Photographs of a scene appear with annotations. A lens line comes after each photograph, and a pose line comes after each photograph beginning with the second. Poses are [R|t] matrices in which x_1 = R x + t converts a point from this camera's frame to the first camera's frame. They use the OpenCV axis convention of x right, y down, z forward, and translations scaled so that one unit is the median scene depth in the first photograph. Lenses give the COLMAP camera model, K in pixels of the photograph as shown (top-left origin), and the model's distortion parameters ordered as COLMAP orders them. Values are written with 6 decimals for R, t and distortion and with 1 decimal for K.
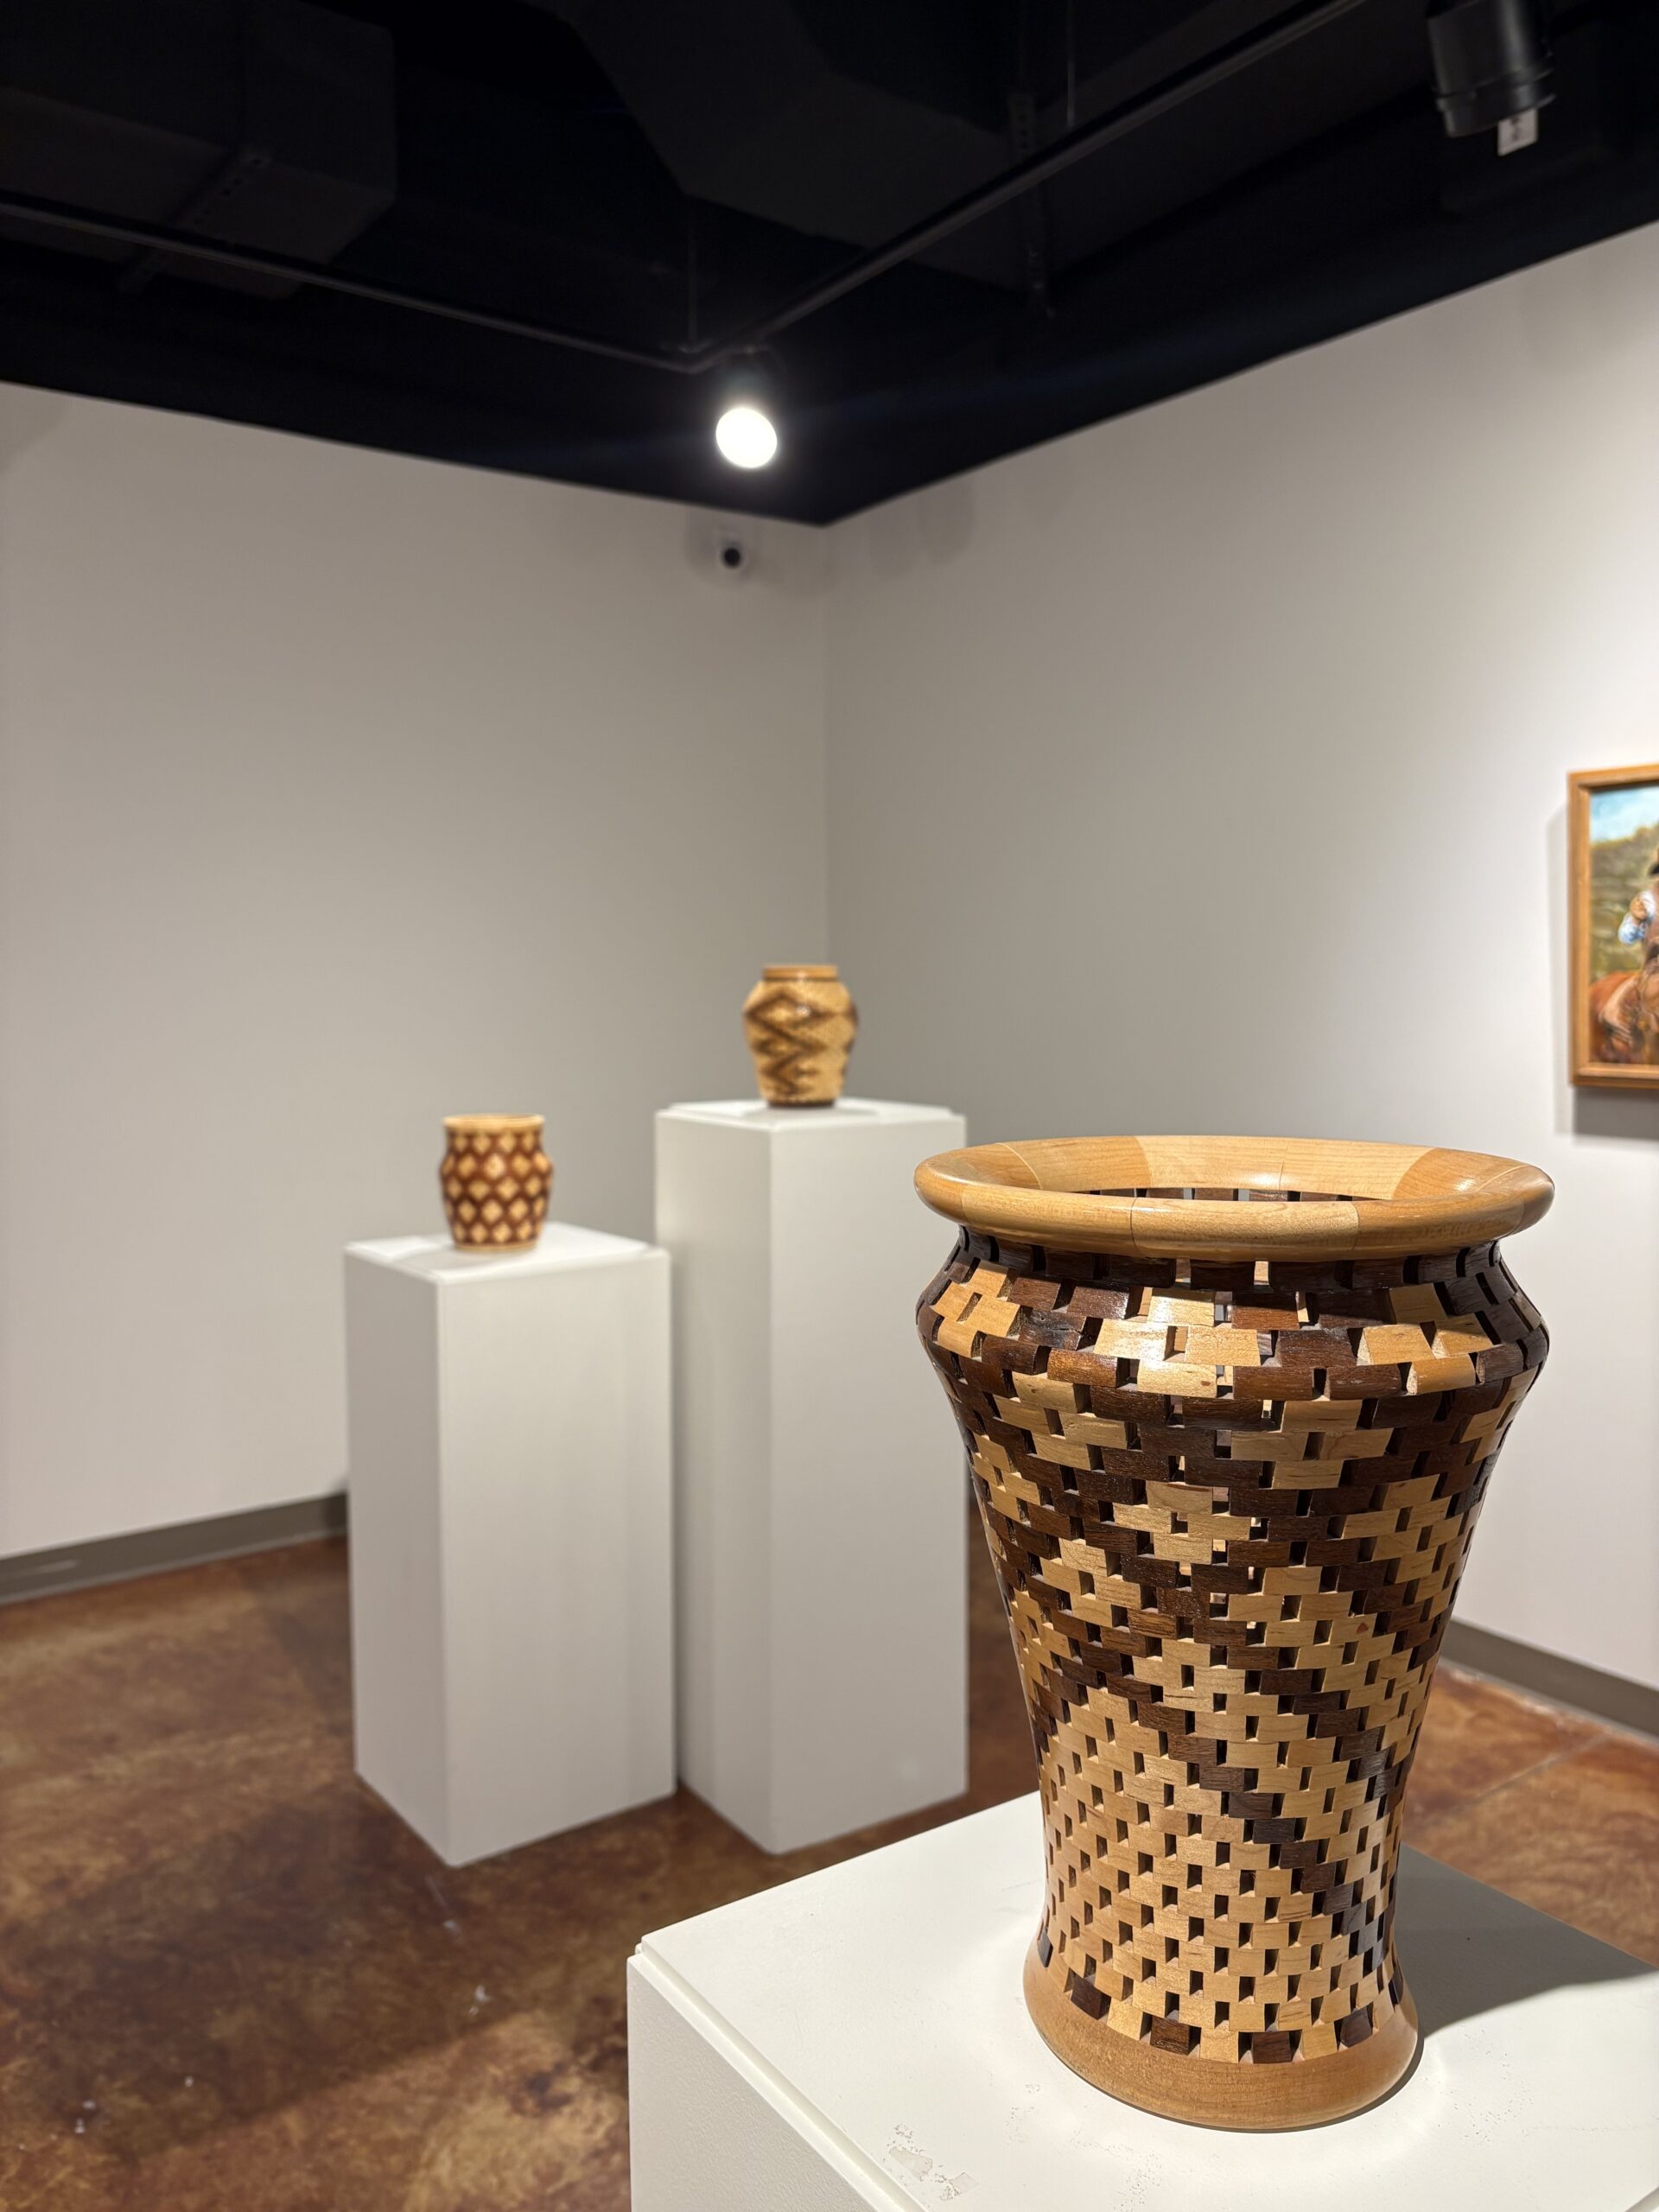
lens RADIAL K [[1657.1, 0, 765.5], [0, 1657.1, 1110.3], [0, 0, 1]] dist [0.001247, -0.018966]
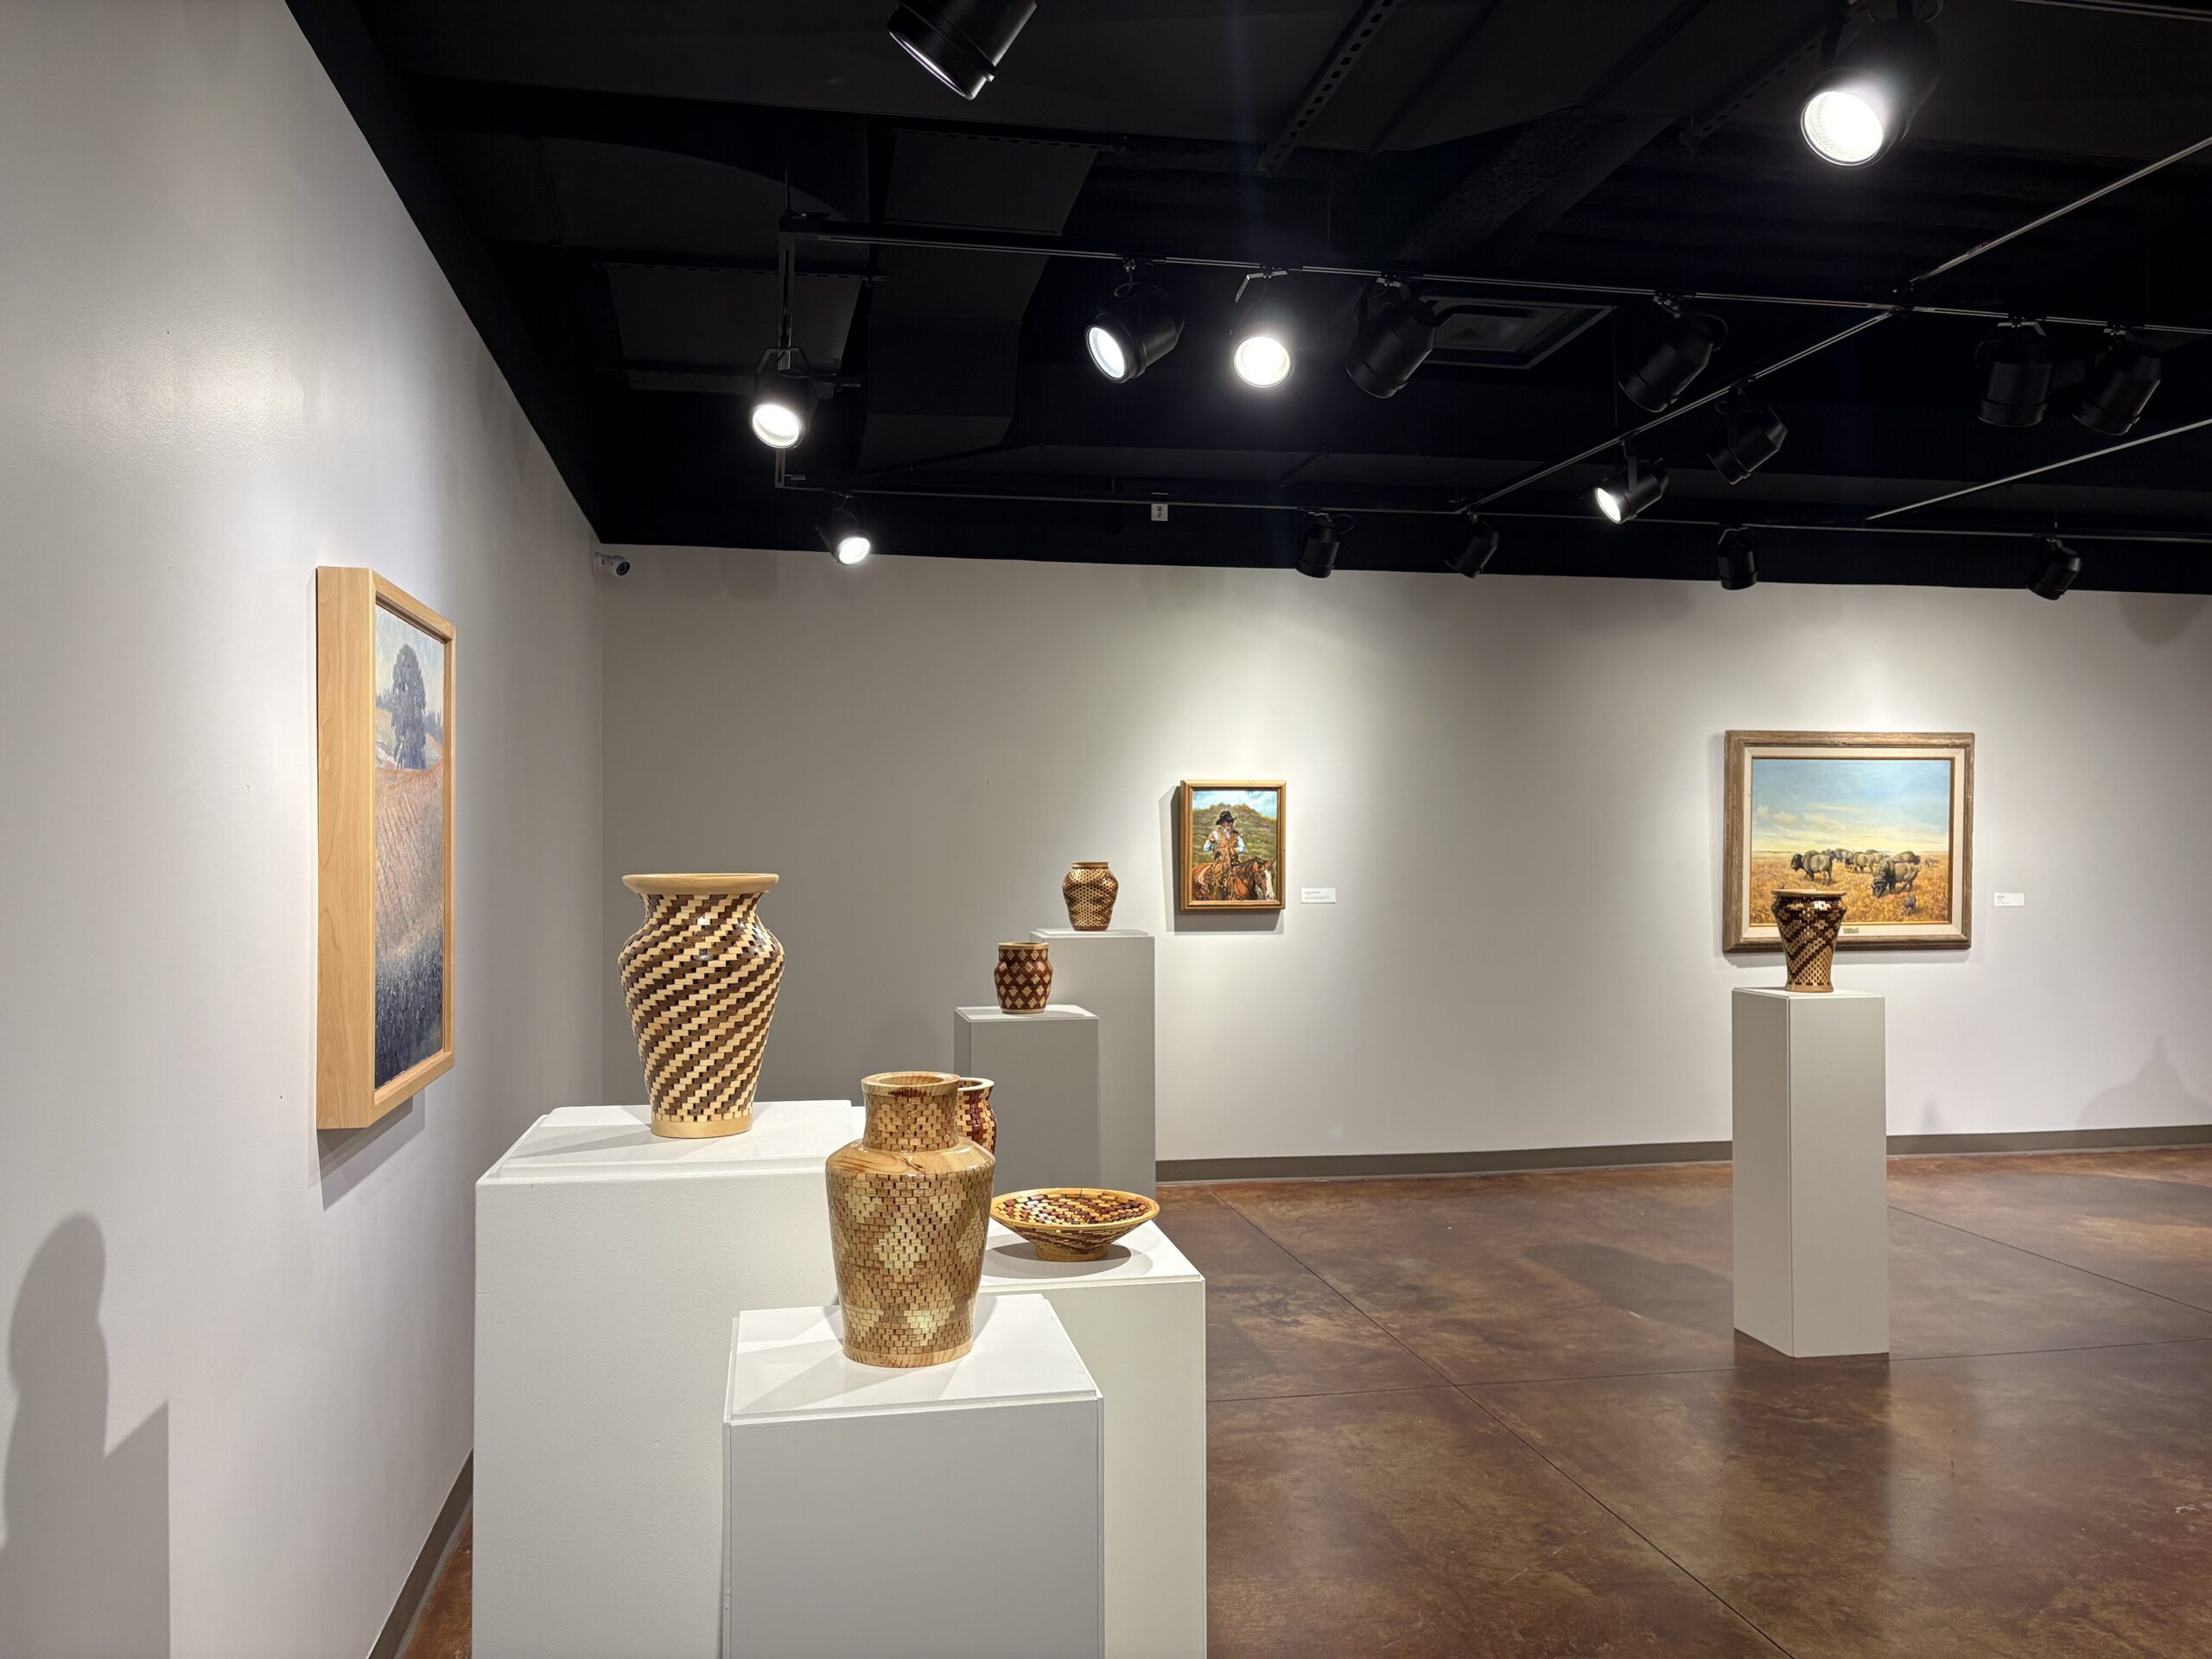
lens RADIAL K [[1657.1, 0, 1052.7], [0, 1657.1, 840.5], [0, 0, 1]] dist [0.001247, -0.018966]
pose [[0.434018, 0.008330, 0.900865, -1.838683], [0.072393, 0.996401, -0.044090, -0.024452], [-0.897991, 0.084352, 0.431853, 0.136593]]
